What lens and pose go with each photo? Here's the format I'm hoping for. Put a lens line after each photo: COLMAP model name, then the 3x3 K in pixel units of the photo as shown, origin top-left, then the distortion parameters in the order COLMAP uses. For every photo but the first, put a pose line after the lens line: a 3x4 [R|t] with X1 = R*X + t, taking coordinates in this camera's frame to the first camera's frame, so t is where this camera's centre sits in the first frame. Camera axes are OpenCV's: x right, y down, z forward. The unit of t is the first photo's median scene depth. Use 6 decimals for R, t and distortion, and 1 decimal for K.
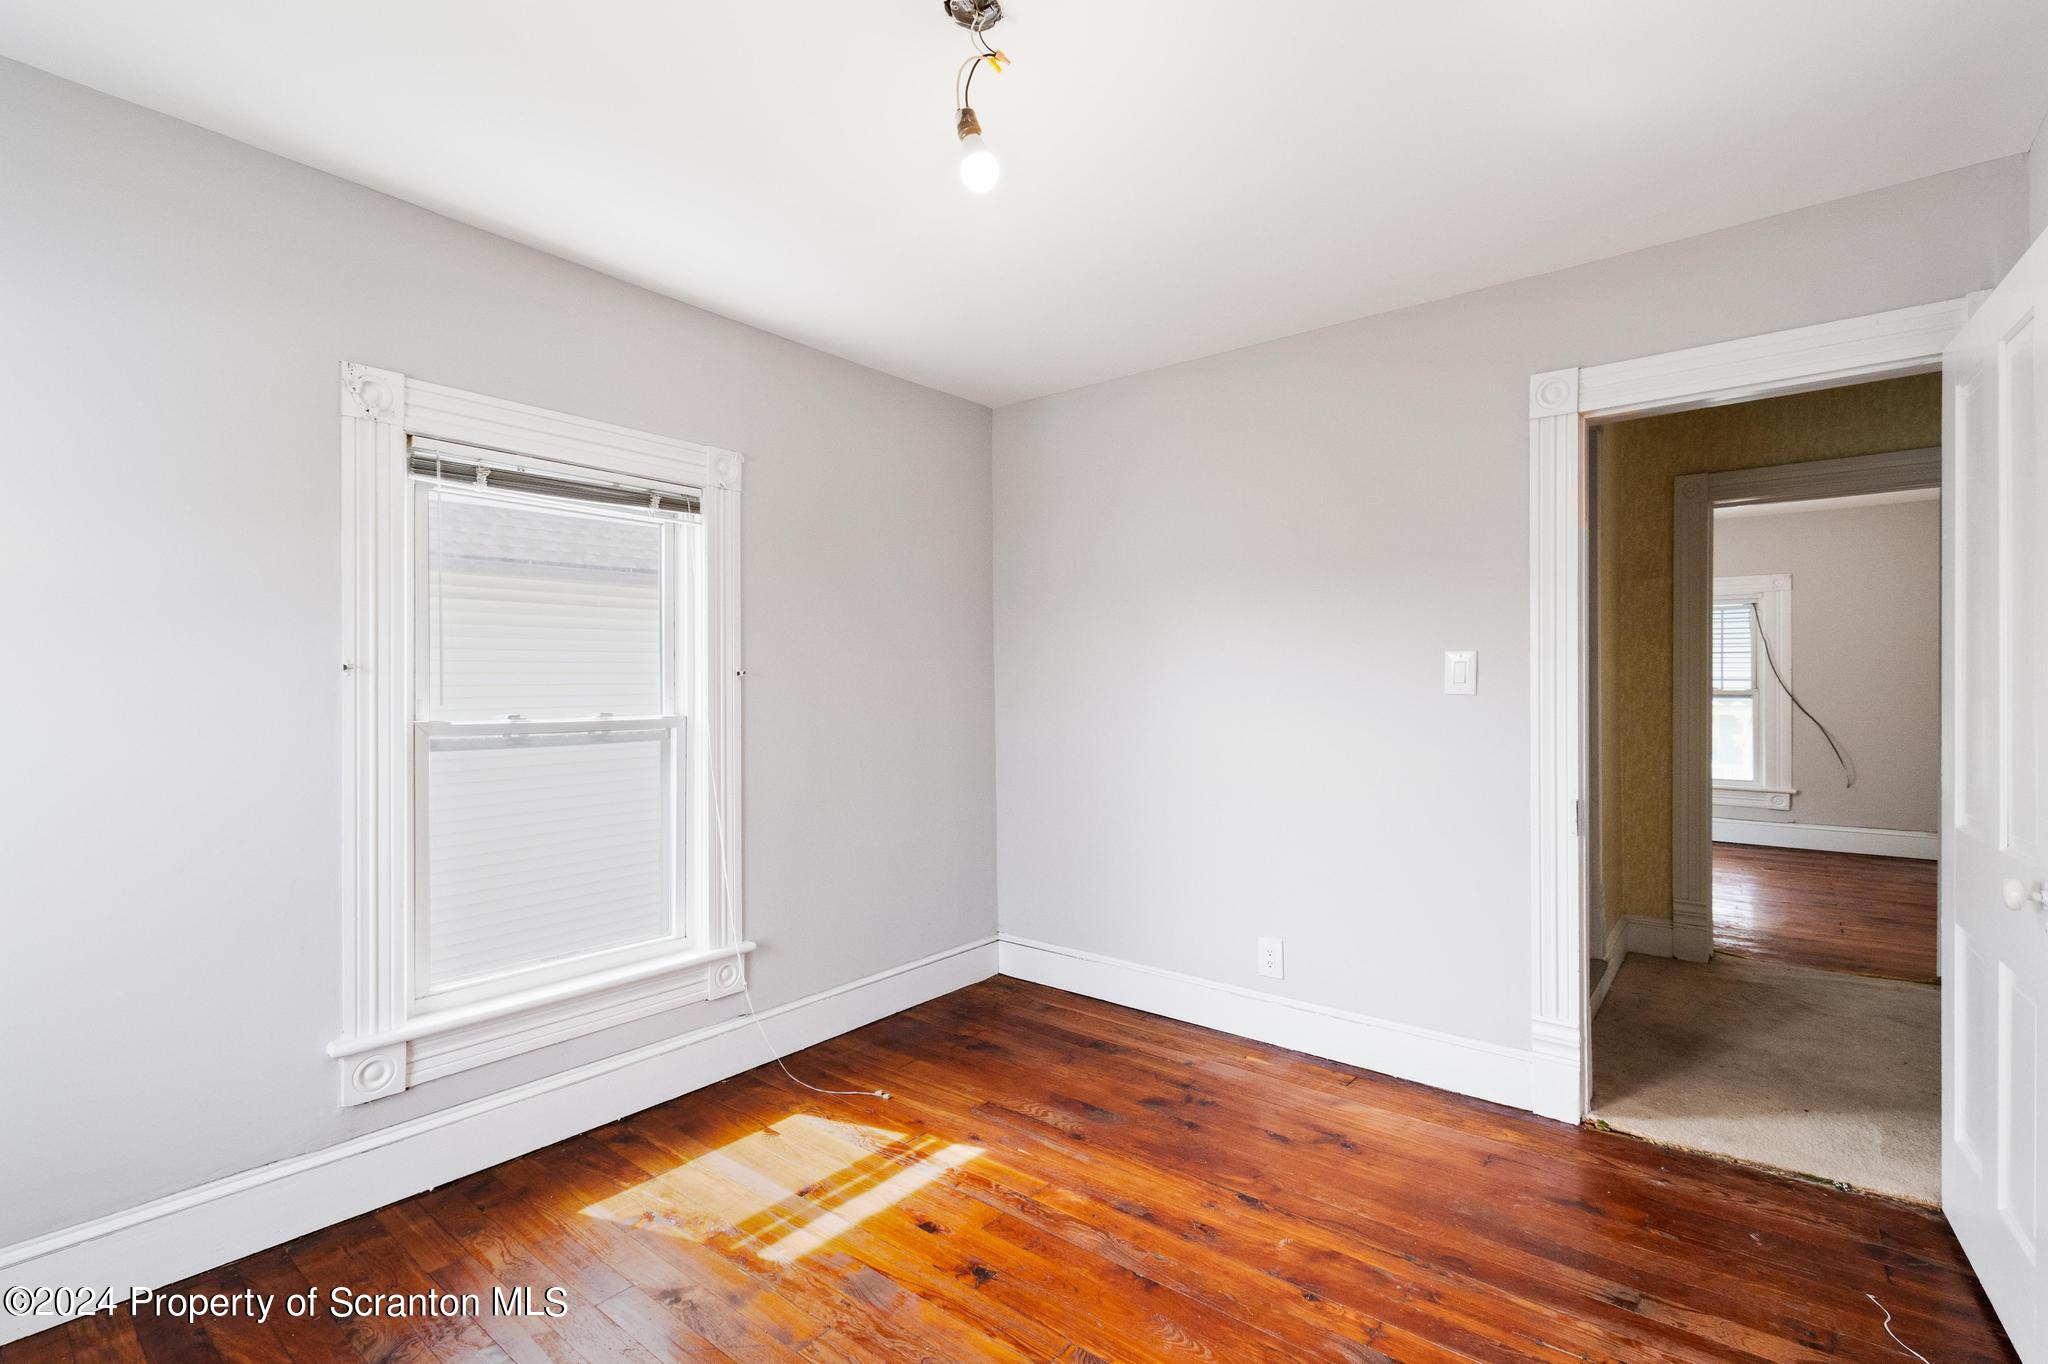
lens RADIAL K [[917.6, 0, 1022.4], [0, 917.6, 693.0], [0, 0, 1]] dist [-0.000105, 0.000069]
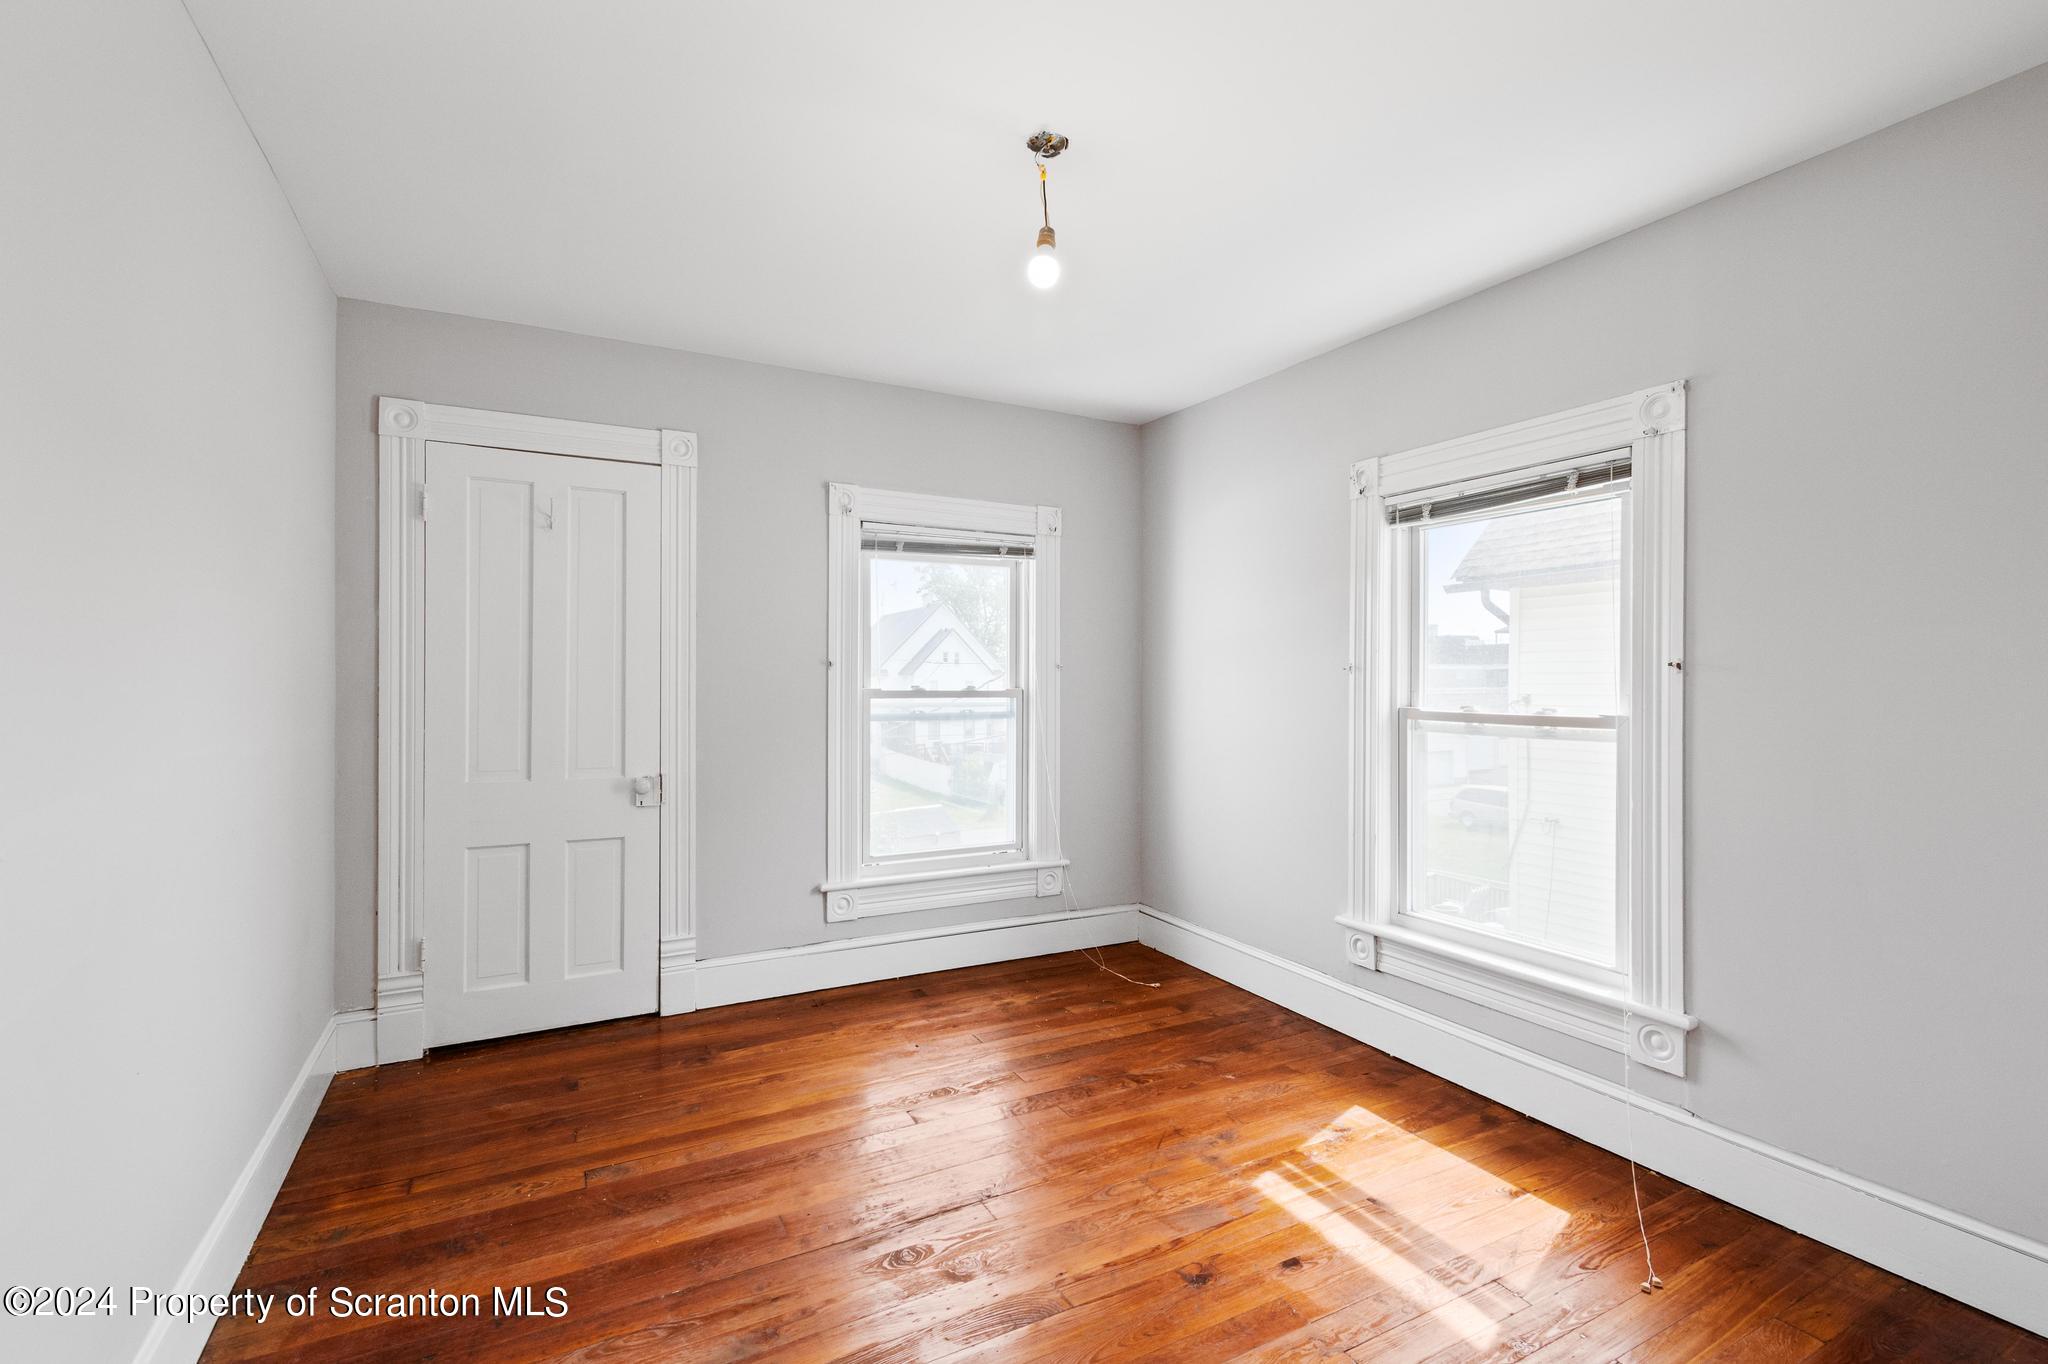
lens RADIAL K [[901.7, 0, 1038.0], [0, 901.7, 678.8], [0, 0, 1]] dist [0.003515, 0.000087]
pose [[-0.361191, 0.004418, -0.932481, 0.712837], [-0.001936, 0.999983, 0.005487, -0.015721], [0.932490, 0.003787, -0.361176, 0.916262]]
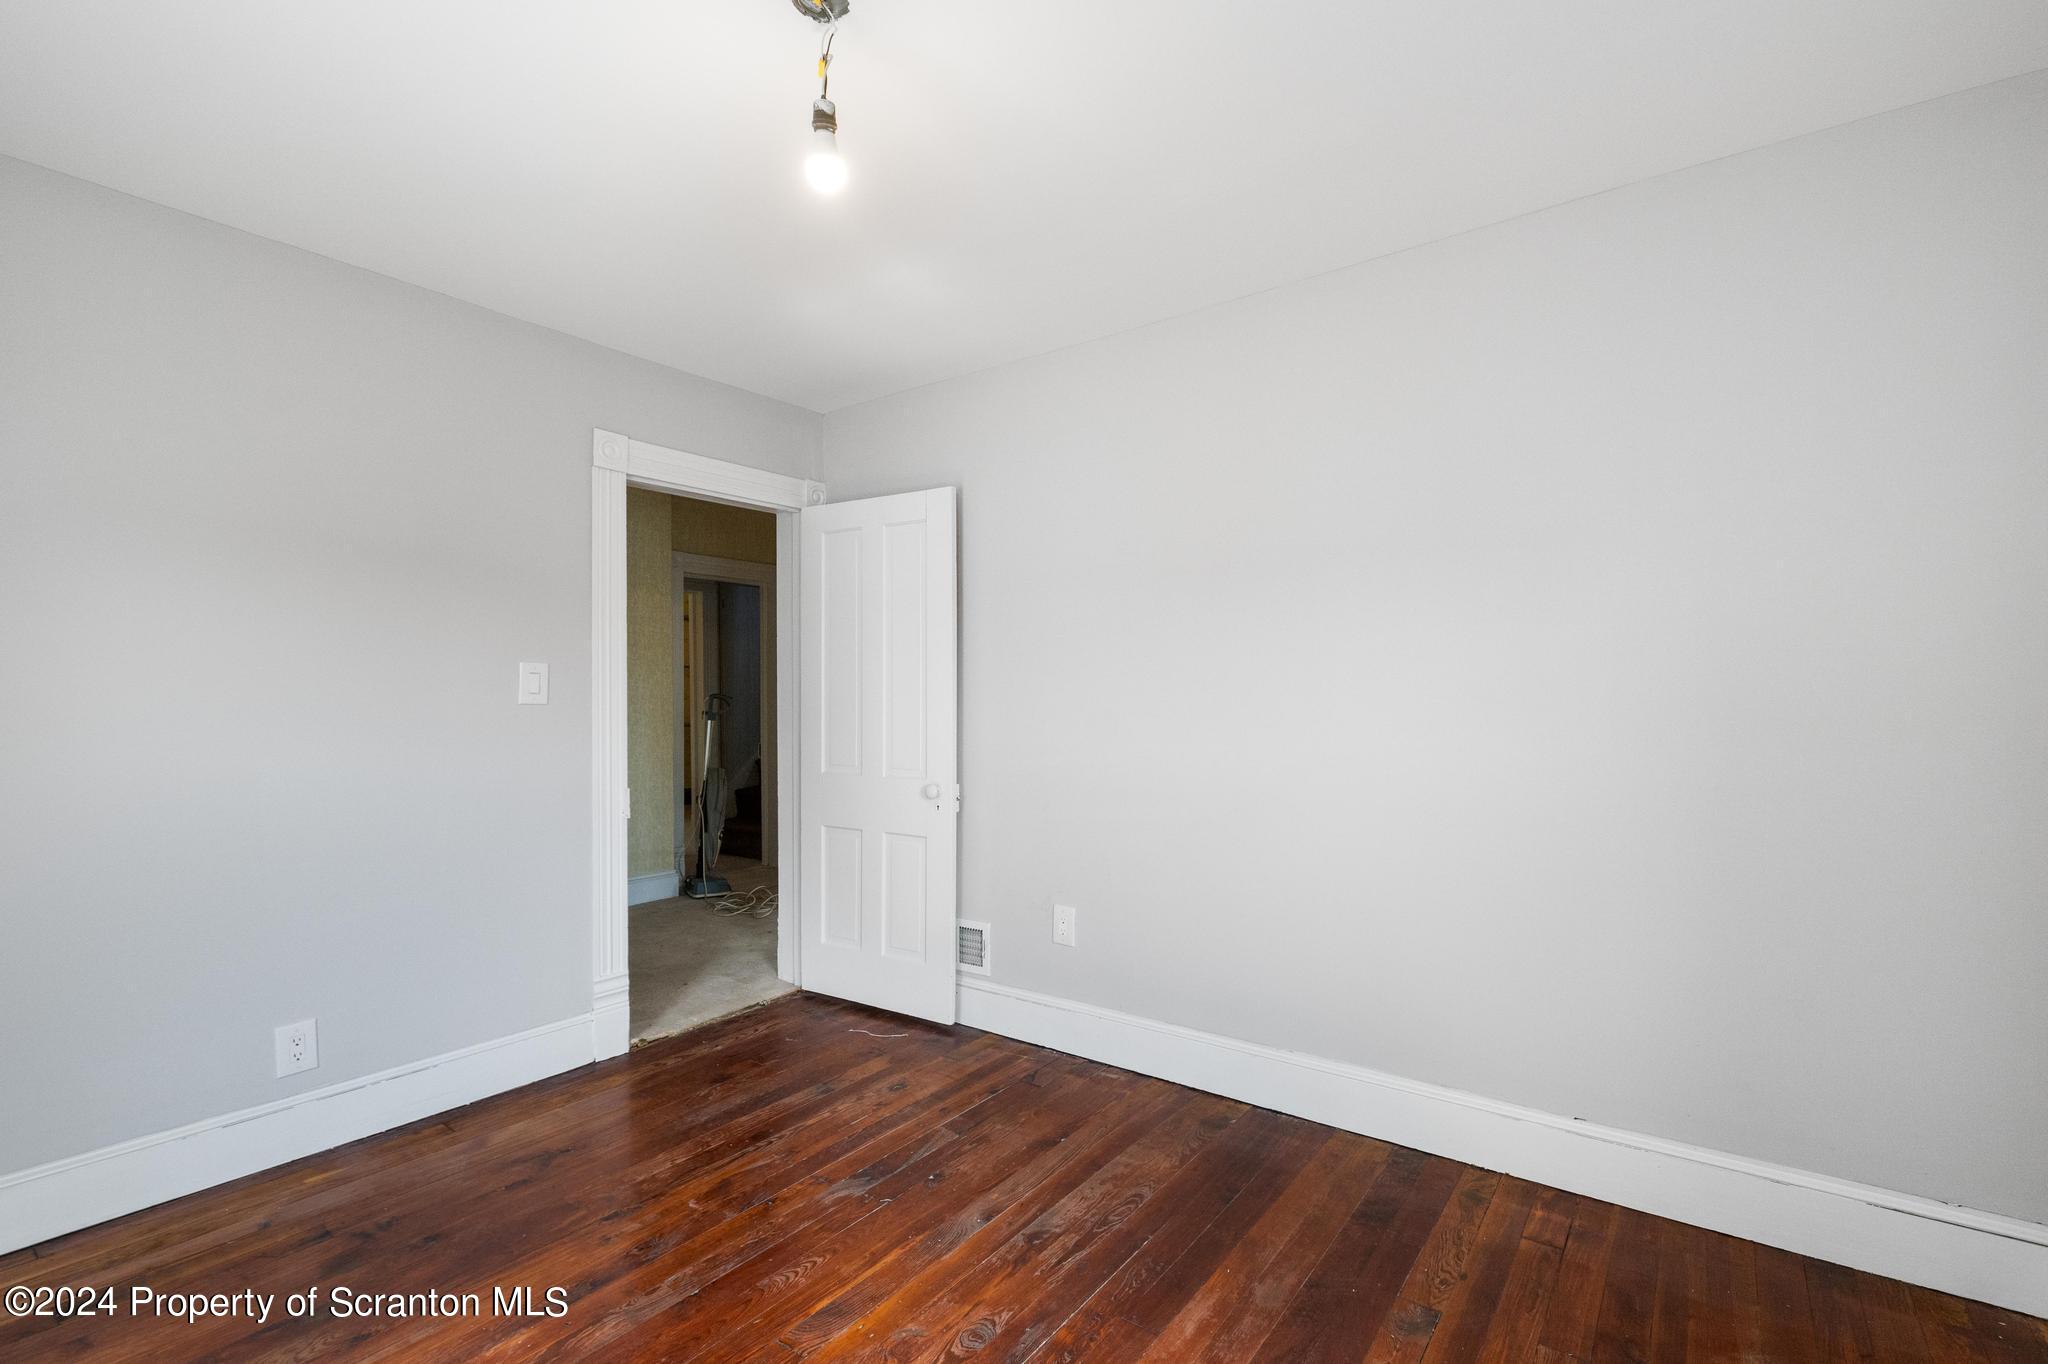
lens RADIAL K [[953.9, 0, 1030.8], [0, 953.9, 689.6], [0, 0, 1]] dist [0.000914, -0.000468]
pose [[-0.059703, 0.005663, 0.998200, -0.705937], [0.005575, 0.999970, -0.005339, -0.006253], [-0.998201, 0.005247, -0.059733, 0.531906]]
